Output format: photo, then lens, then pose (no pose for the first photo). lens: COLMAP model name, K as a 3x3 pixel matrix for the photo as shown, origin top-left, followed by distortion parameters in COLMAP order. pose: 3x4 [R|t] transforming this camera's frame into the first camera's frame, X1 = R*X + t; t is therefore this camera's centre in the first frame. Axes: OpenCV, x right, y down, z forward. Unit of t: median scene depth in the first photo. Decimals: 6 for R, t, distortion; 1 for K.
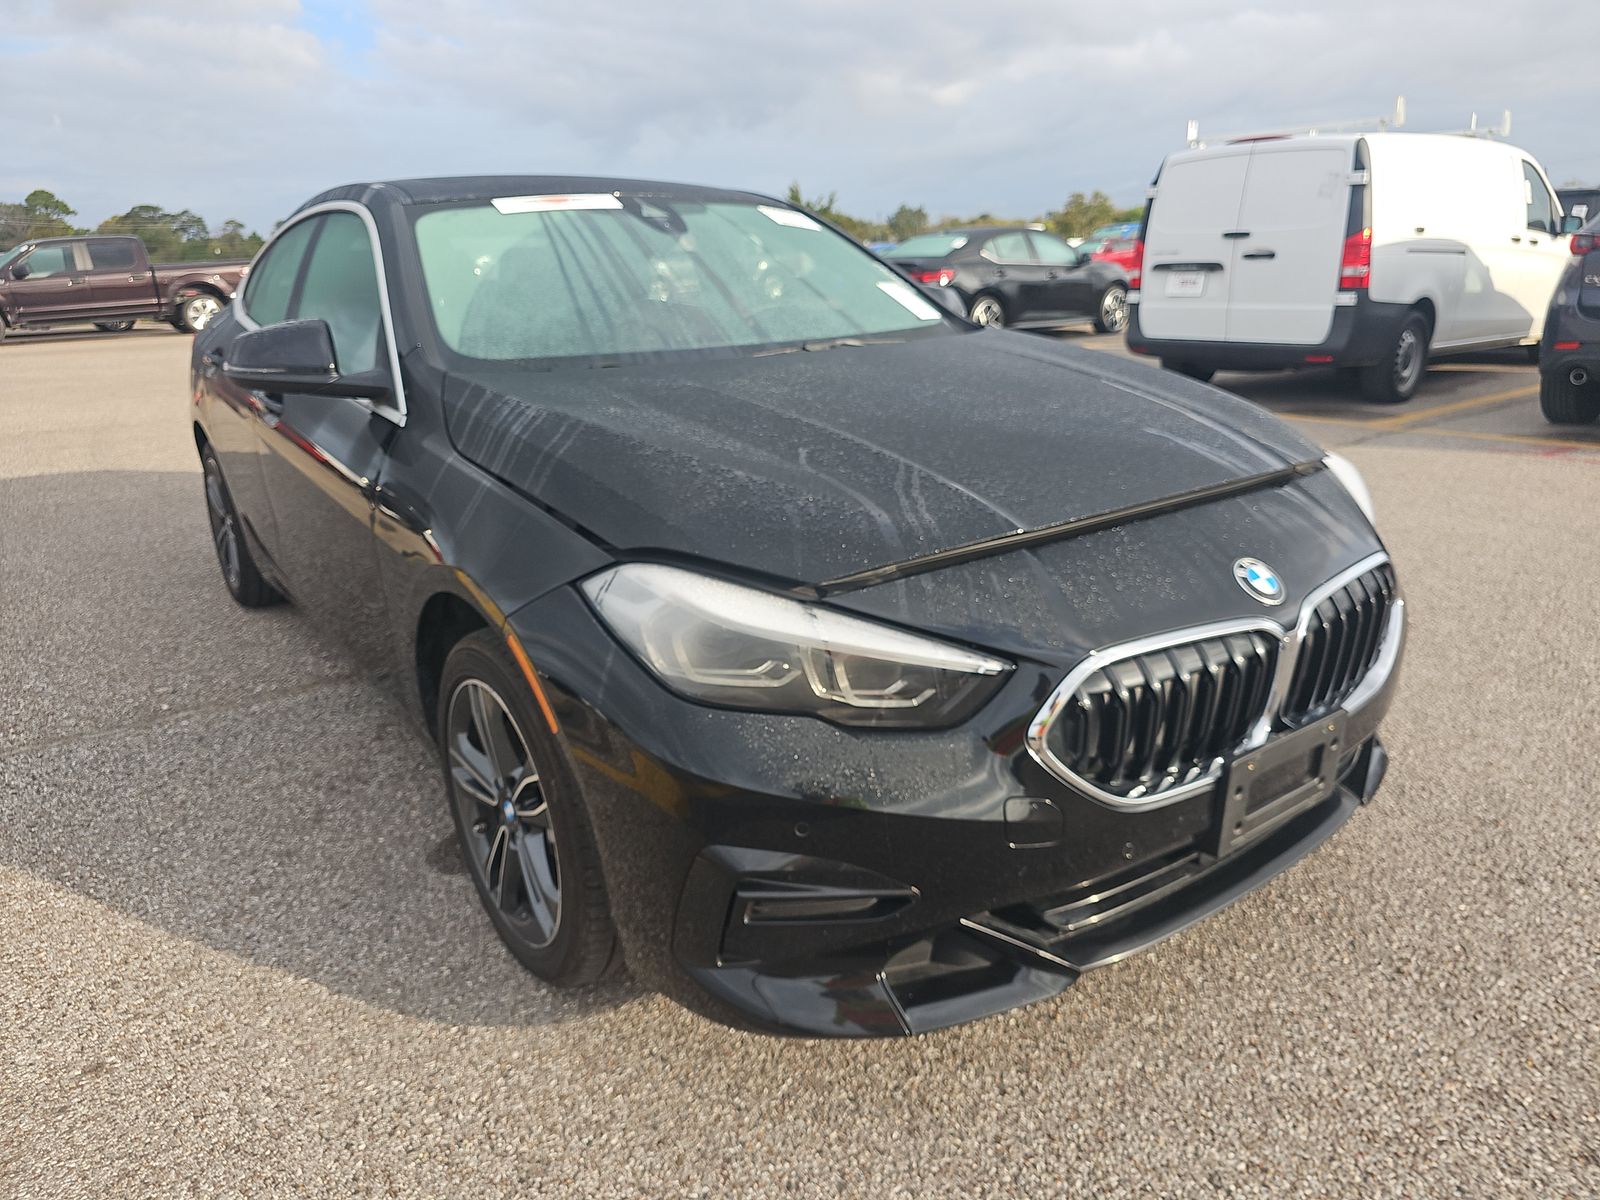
lens RADIAL K [[1077.3, 0, 793.5], [0, 1077.3, 571.5], [0, 0, 1]] dist [0.062198, -0.057909]
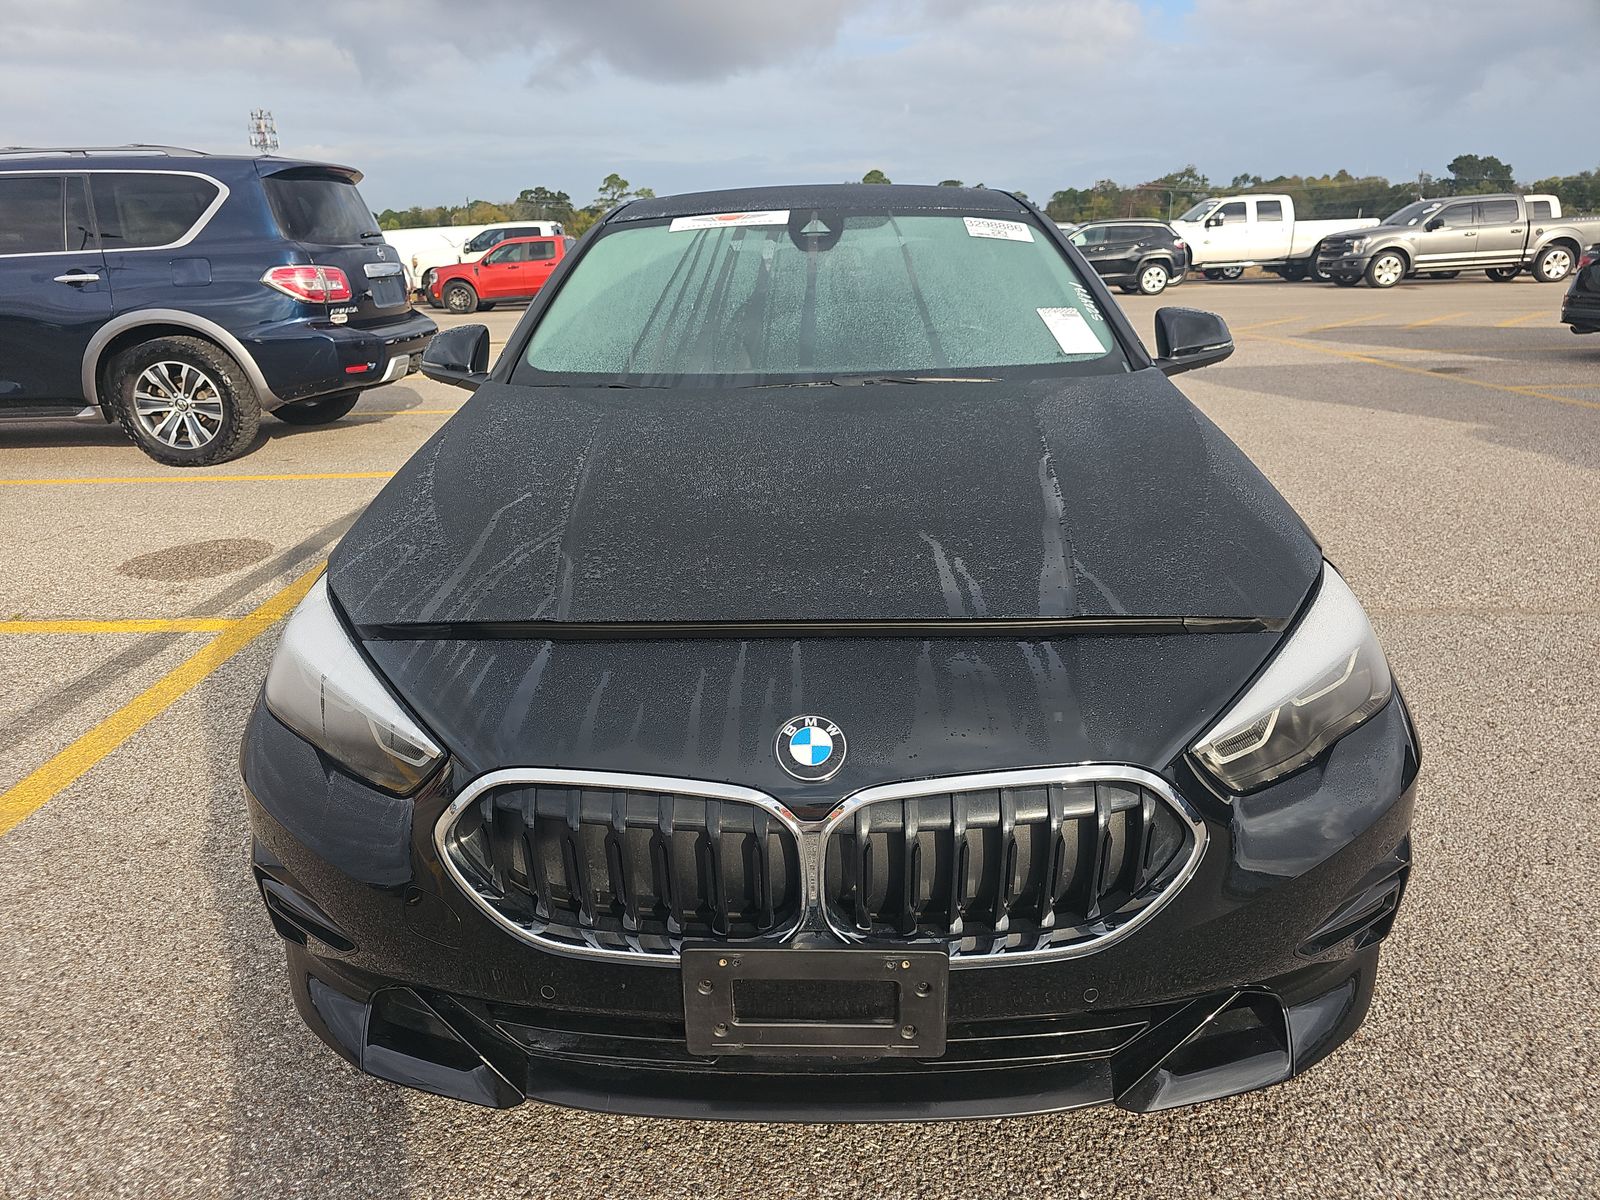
lens RADIAL K [[1077.3, 0, 793.5], [0, 1077.3, 571.5], [0, 0, 1]] dist [0.062198, -0.057909]
pose [[0.781933, 0.191142, -0.593335, 0.526778], [-0.173316, 0.980962, 0.087609, -0.112043], [0.598785, 0.034330, 0.800174, 0.217814]]
